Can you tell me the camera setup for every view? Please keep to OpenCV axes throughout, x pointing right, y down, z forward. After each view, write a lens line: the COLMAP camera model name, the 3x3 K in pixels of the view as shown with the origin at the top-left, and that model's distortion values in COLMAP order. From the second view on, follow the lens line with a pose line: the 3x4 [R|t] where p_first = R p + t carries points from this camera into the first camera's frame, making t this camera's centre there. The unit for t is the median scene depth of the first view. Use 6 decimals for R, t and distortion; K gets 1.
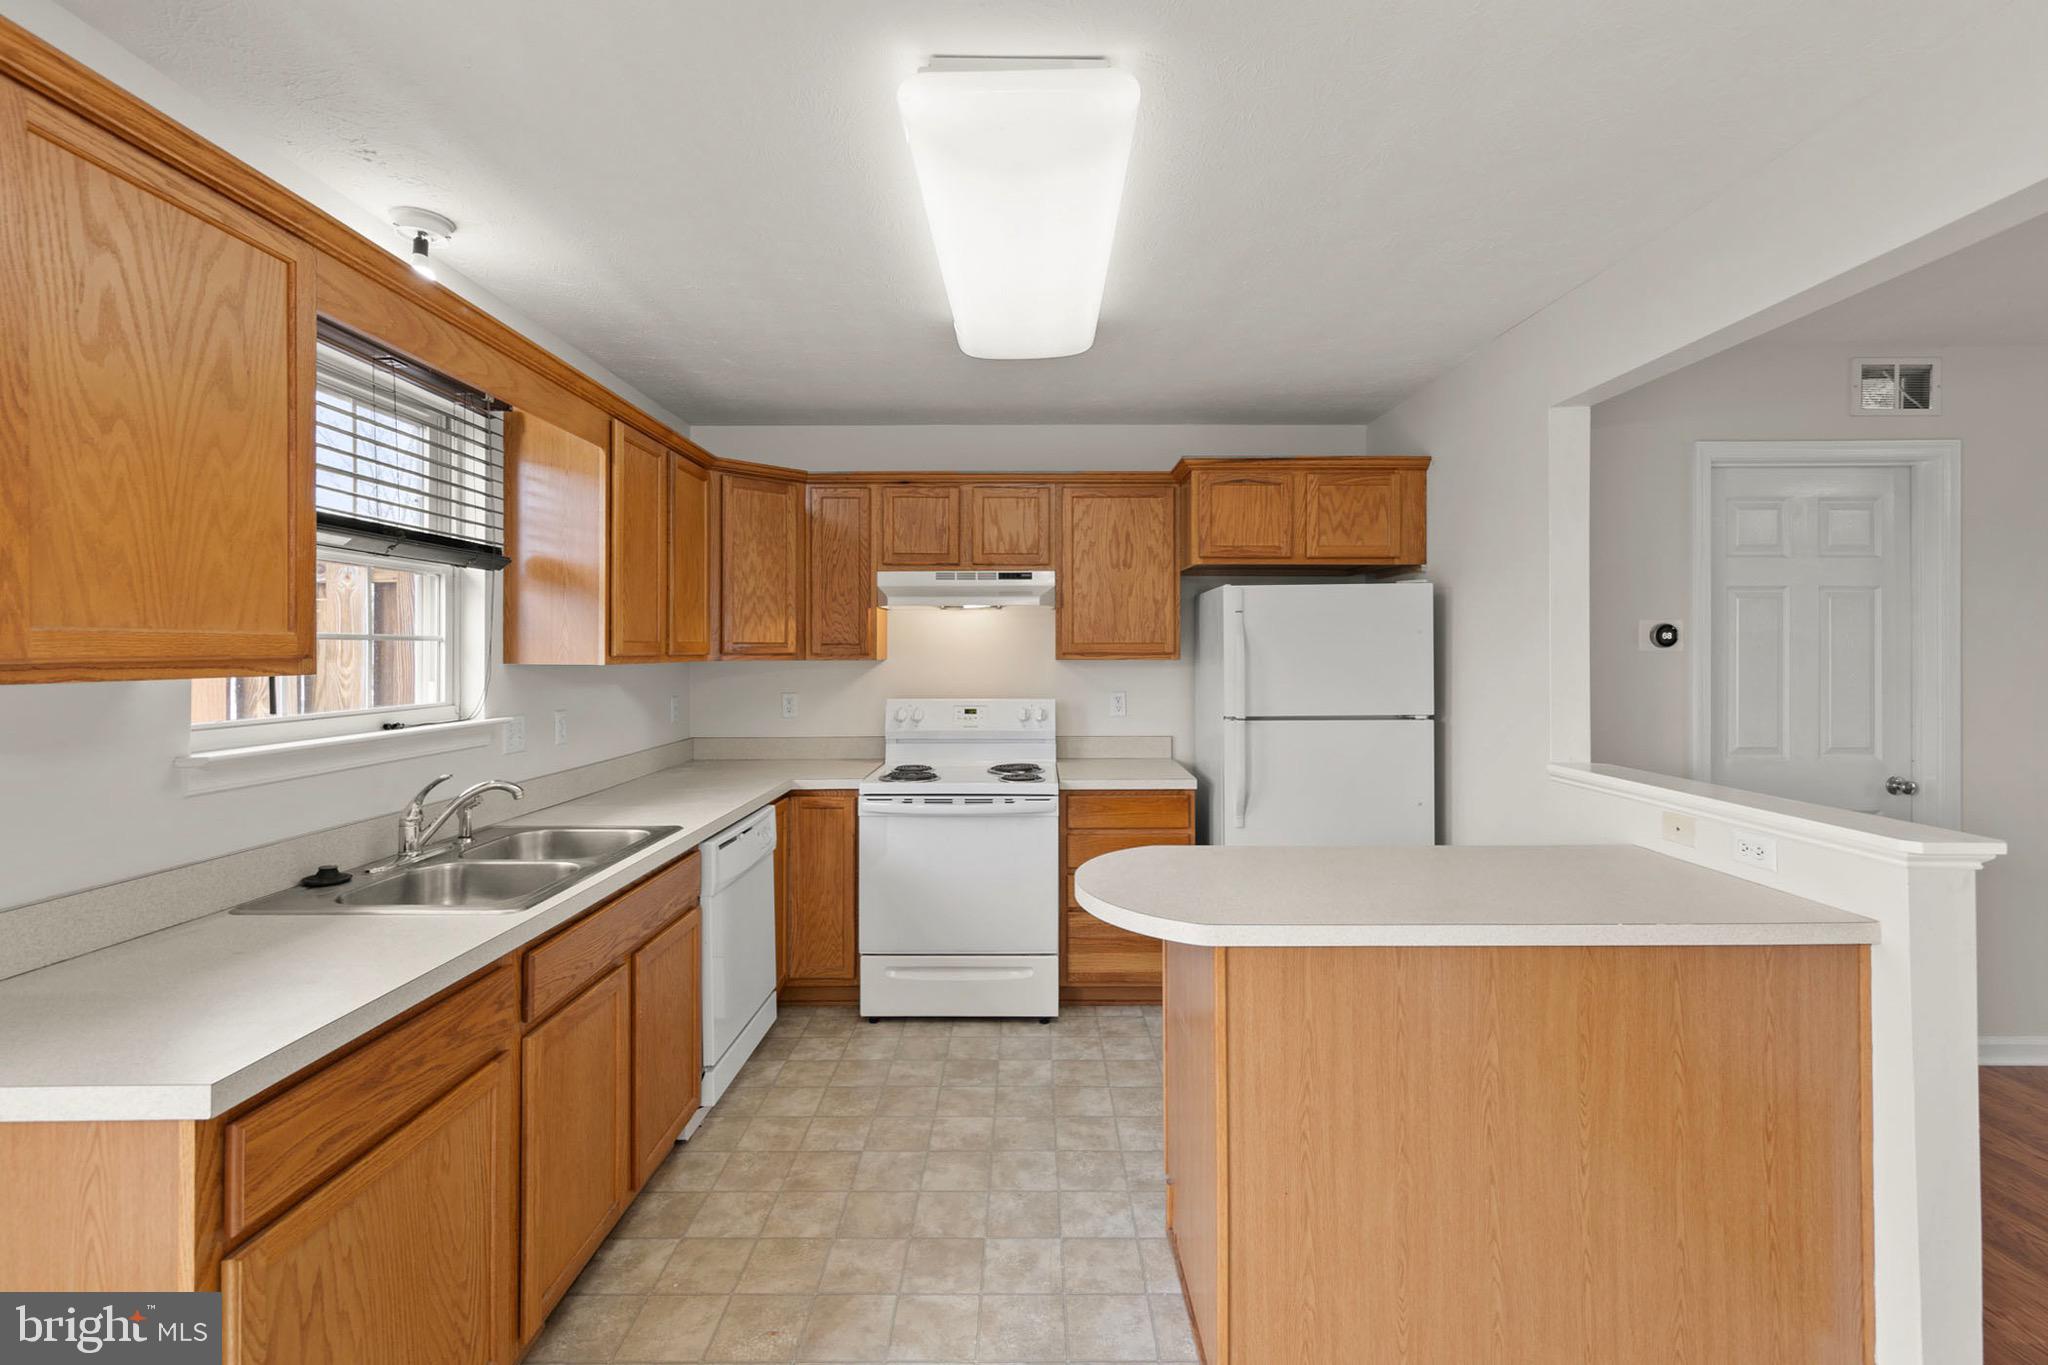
lens RADIAL K [[884.2, 0, 1032.5], [0, 884.2, 649.6], [0, 0, 1]] dist [0.006985, -0.000417]
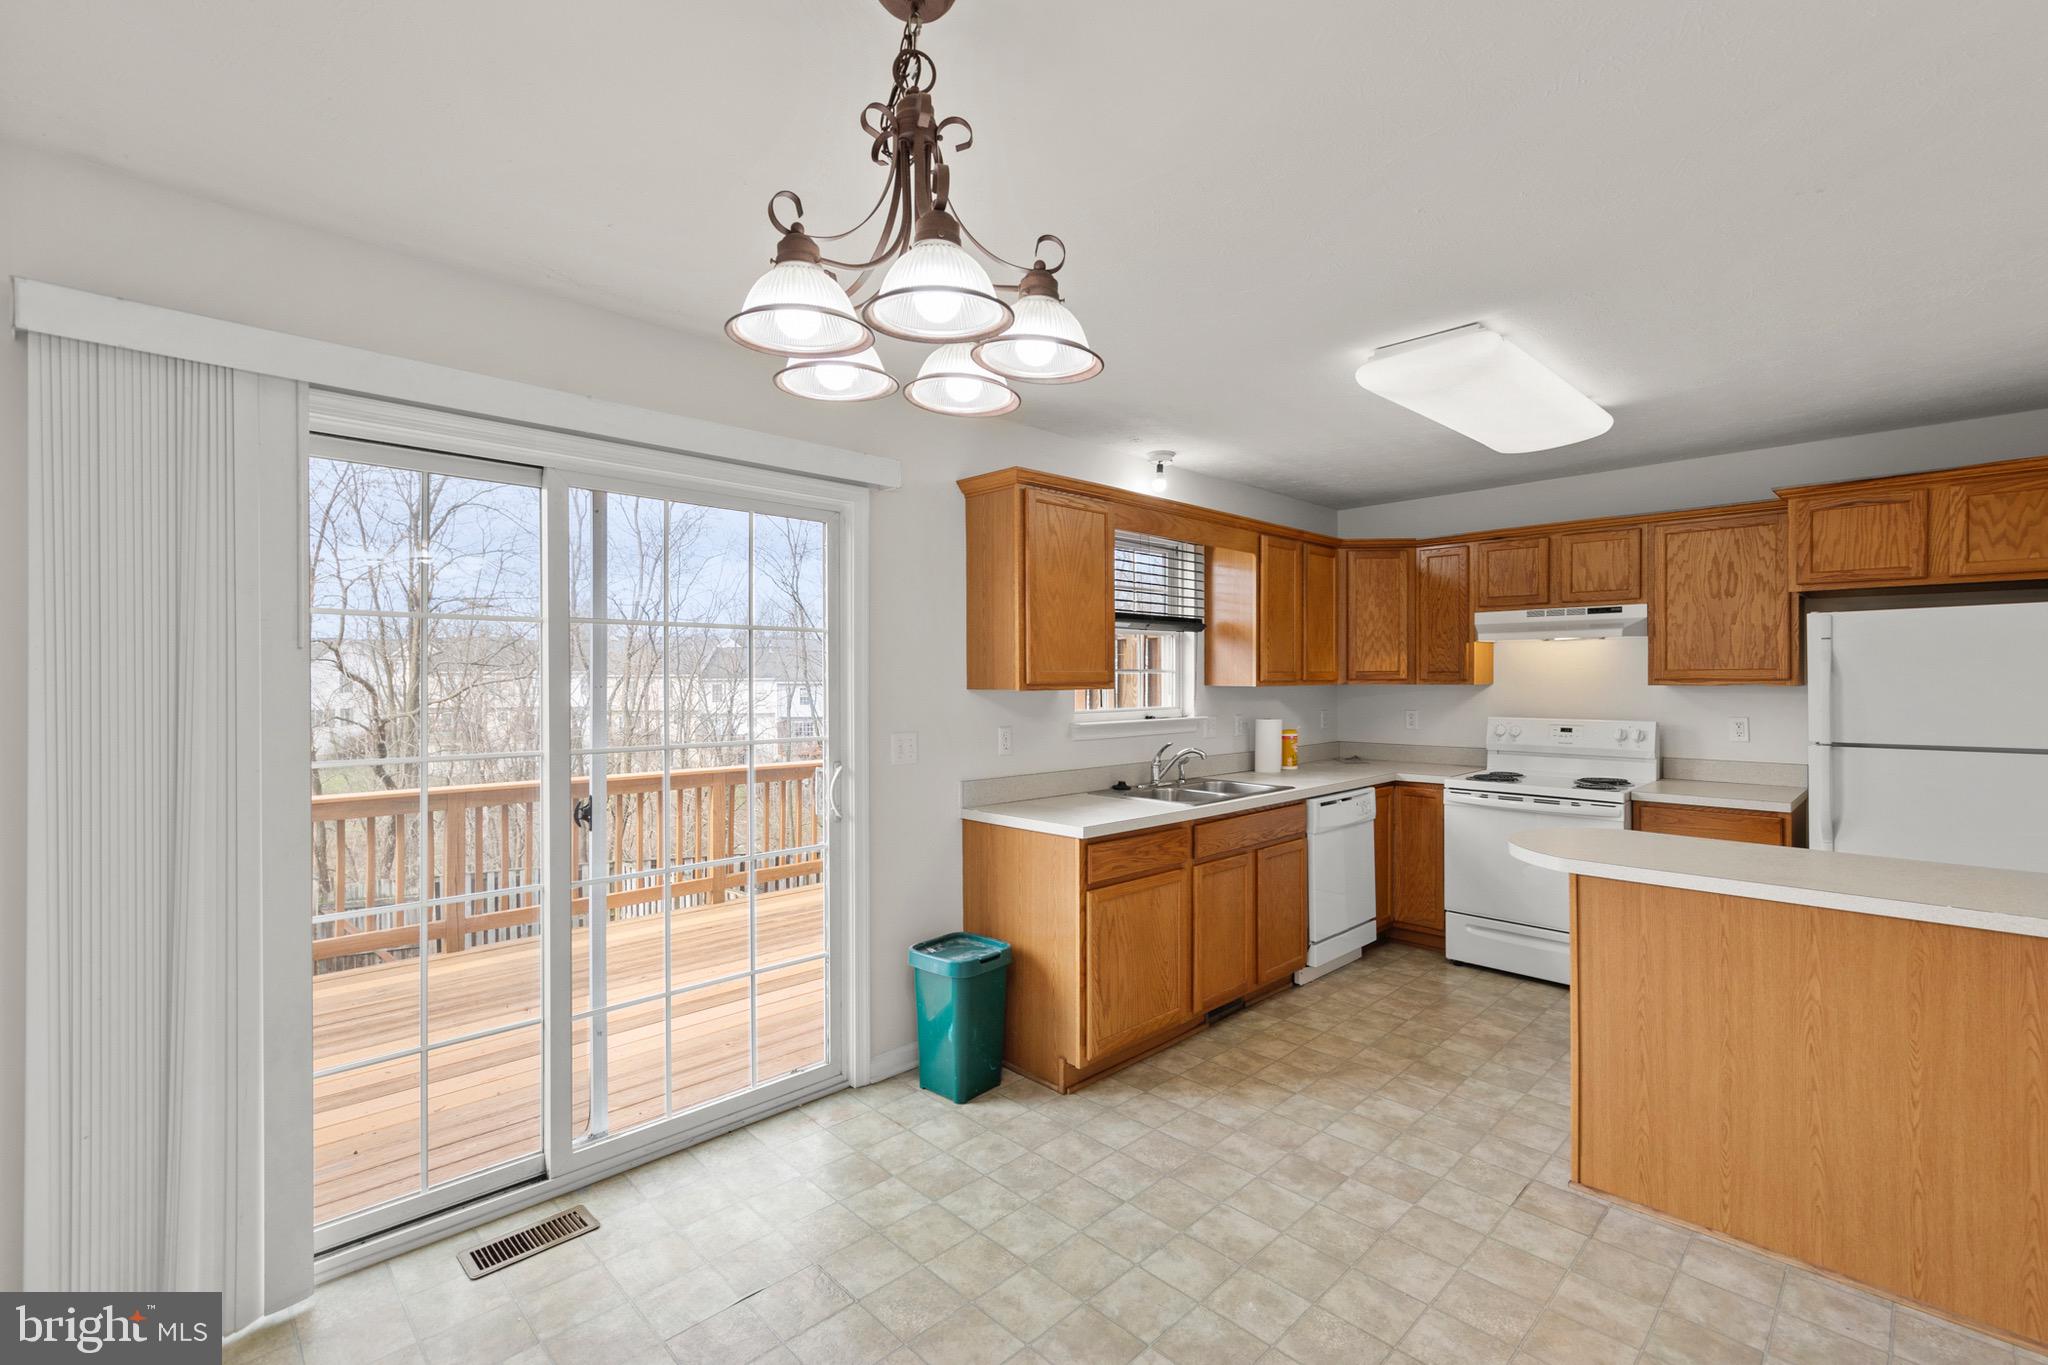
lens RADIAL K [[901.5, 0, 1035.1], [0, 901.5, 678.2], [0, 0, 1]] dist [0.012296, -0.000525]
pose [[0.703251, 0.000359, -0.710941, 0.320227], [0.003130, 0.999989, 0.003602, -0.003922], [0.710934, -0.004758, 0.703242, -0.356758]]
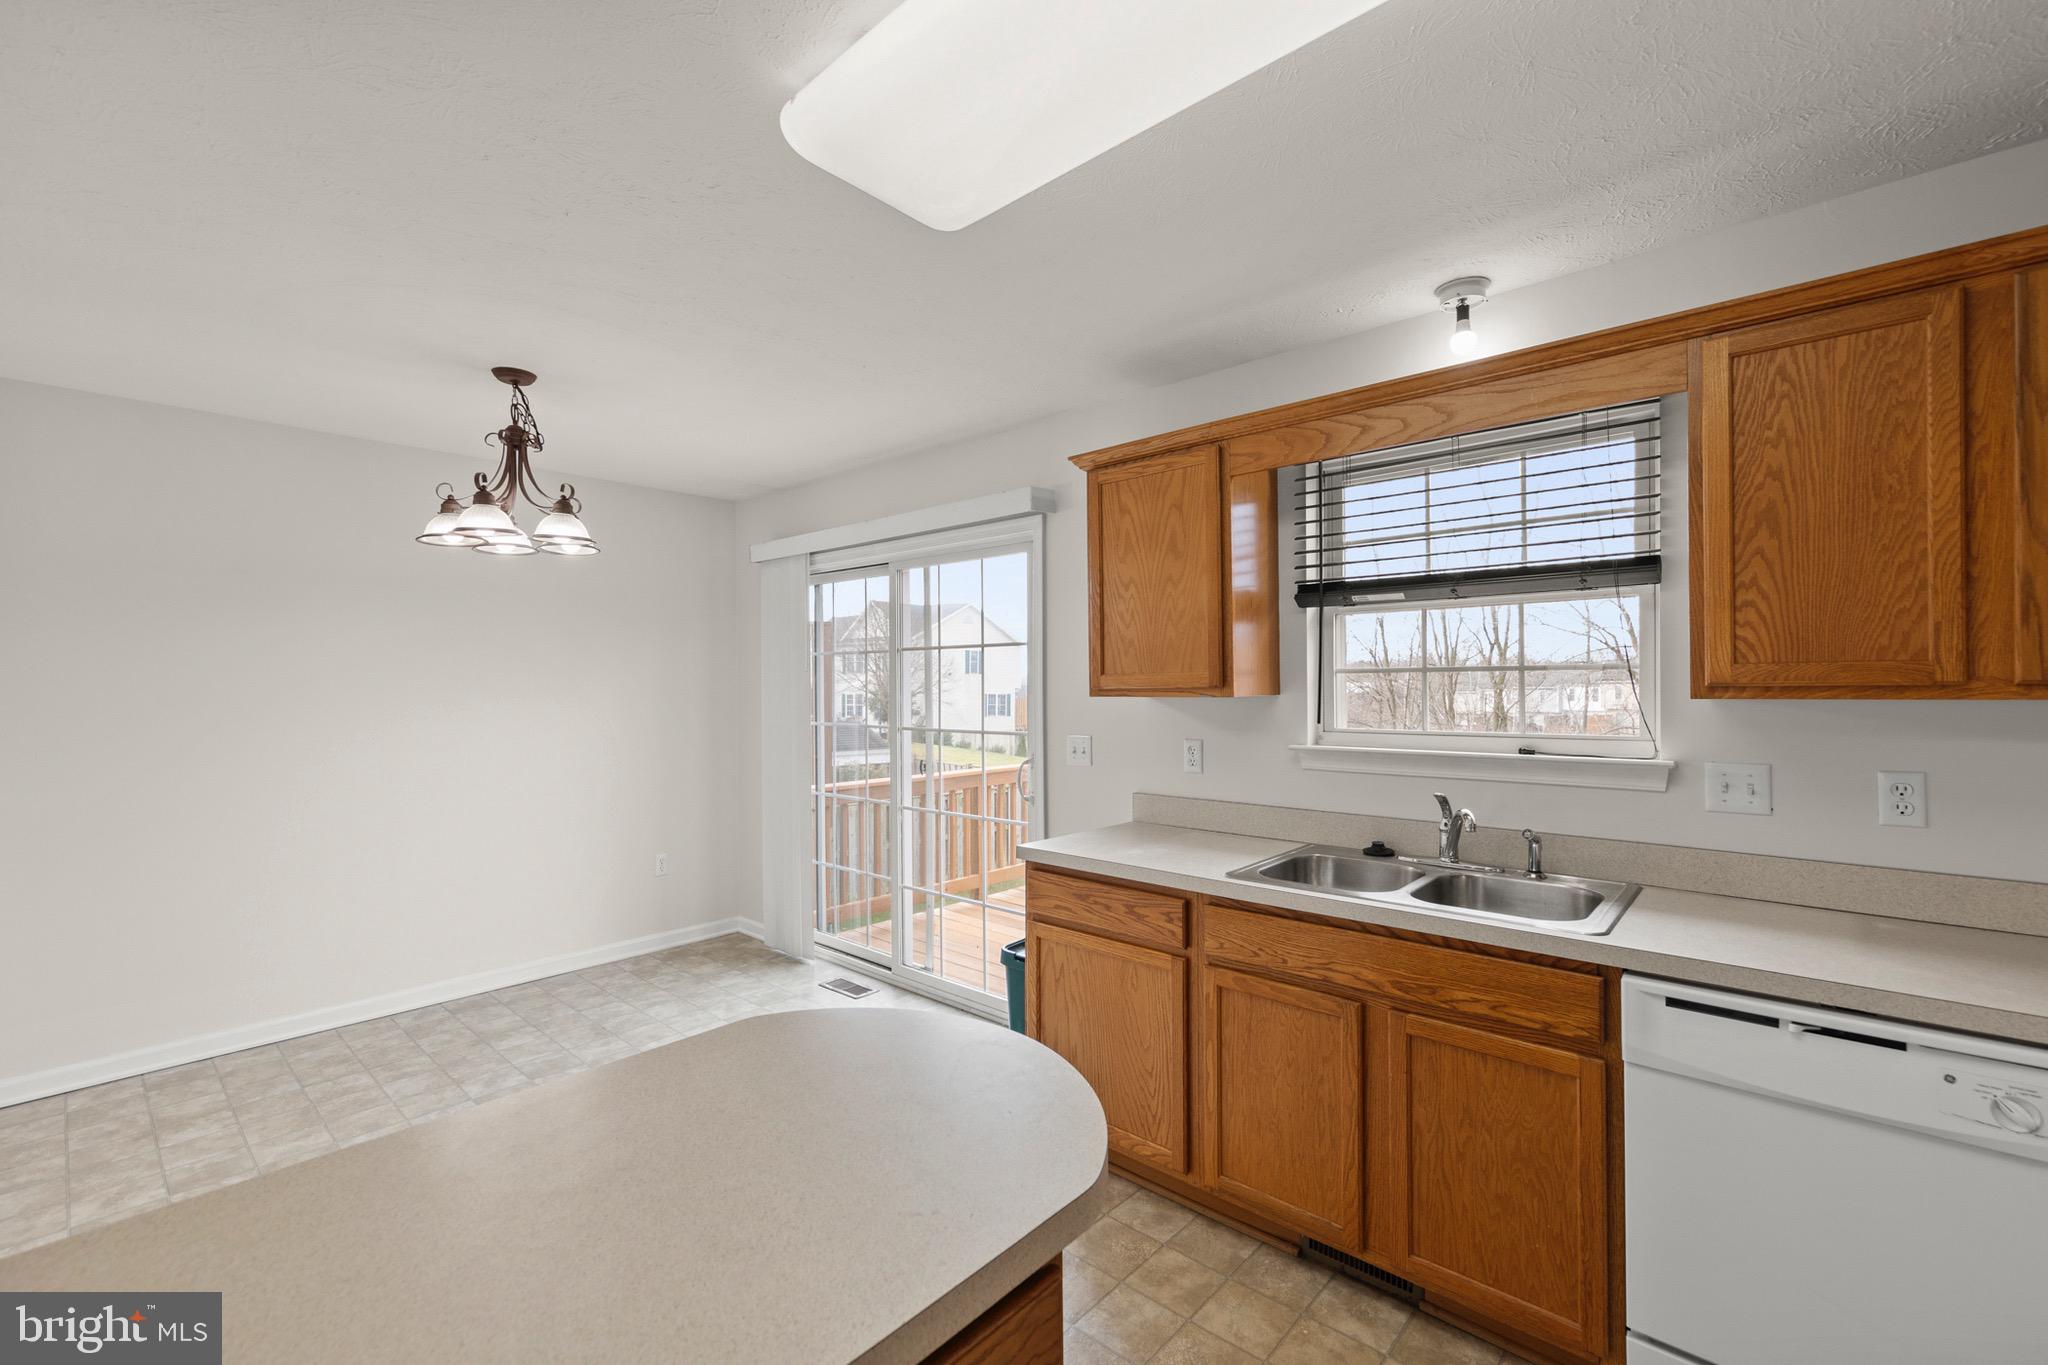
lens RADIAL K [[864.2, 0, 1032.4], [0, 864.2, 682.8], [0, 0, 1]] dist [0.003735, 0.000467]
pose [[-0.668161, 0.002348, -0.744013, 0.292765], [0.008097, 0.999959, -0.004116, 0.002476], [0.743972, -0.008774, -0.668153, 0.823709]]
